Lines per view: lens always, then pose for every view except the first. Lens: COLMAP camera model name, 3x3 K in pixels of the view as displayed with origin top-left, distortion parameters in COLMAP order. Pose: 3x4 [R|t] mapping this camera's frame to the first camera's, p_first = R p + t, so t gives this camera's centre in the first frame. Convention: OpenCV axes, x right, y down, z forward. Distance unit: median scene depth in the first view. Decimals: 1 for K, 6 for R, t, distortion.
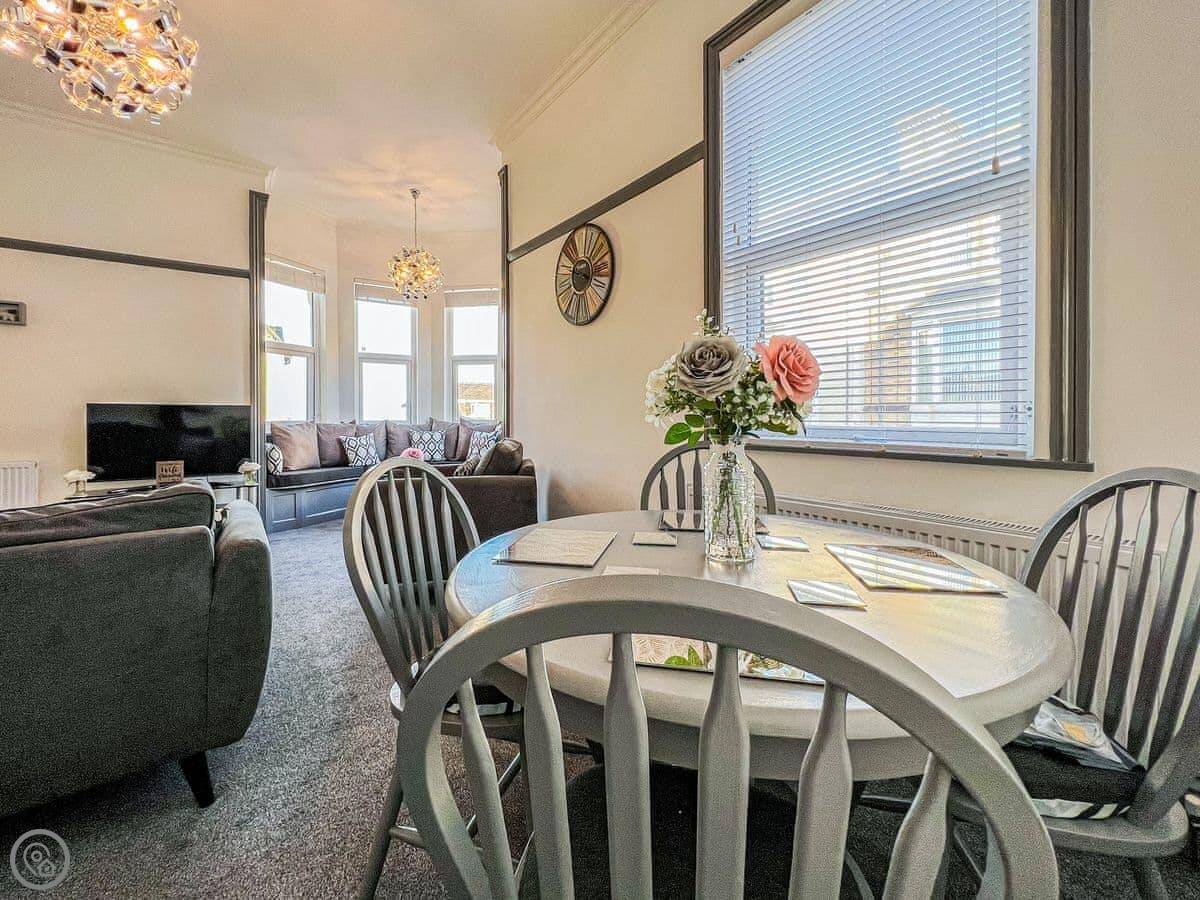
lens RADIAL K [[509.4, 0, 581.9], [0, 509.4, 419.6], [0, 0, 1]] dist [0.000532, 0.003239]
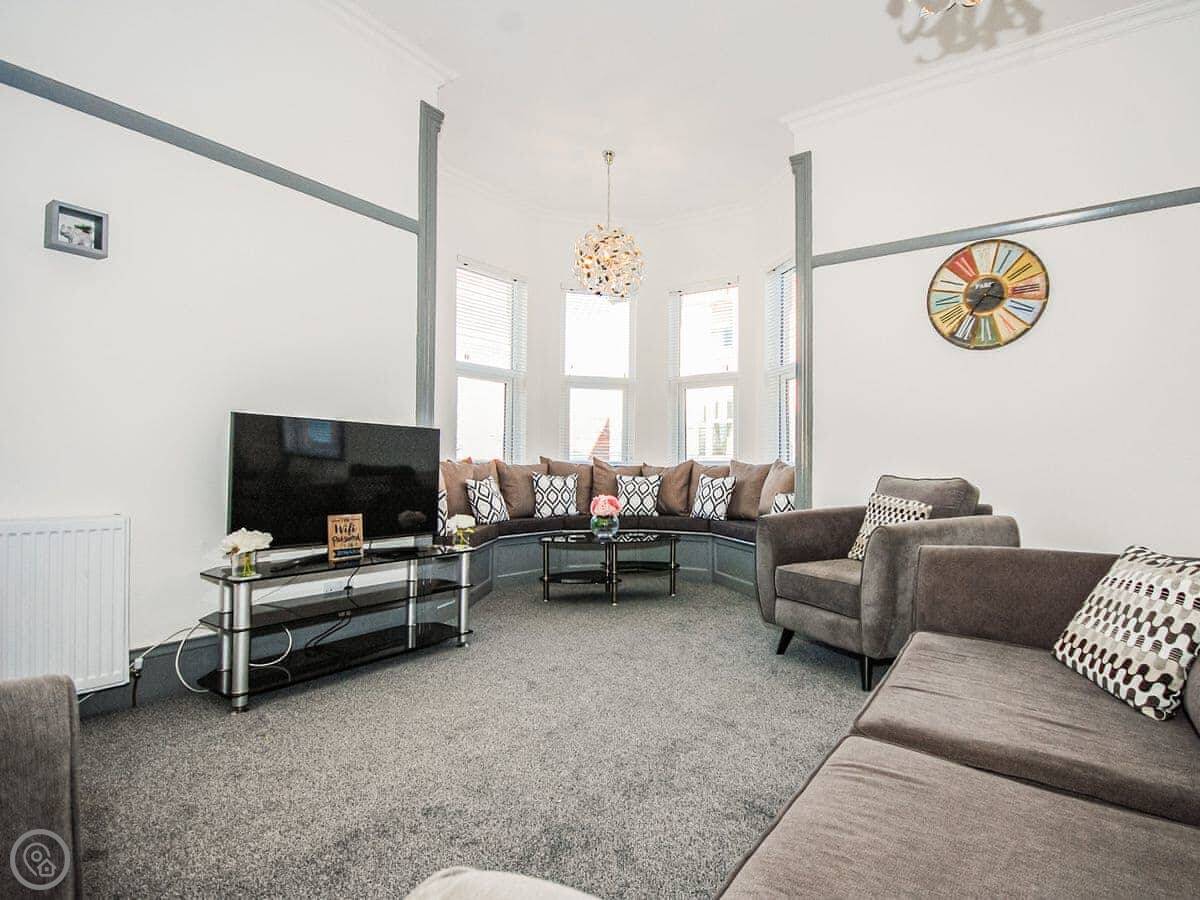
lens RADIAL K [[607.7, 0, 670.5], [0, 607.7, 458.5], [0, 0, 1]] dist [0.004413, -0.001063]
pose [[0.921451, 0.018937, 0.388033, -0.728415], [-0.009466, 0.999609, -0.026305, 0.030138], [-0.388379, 0.020565, 0.921270, 0.185159]]
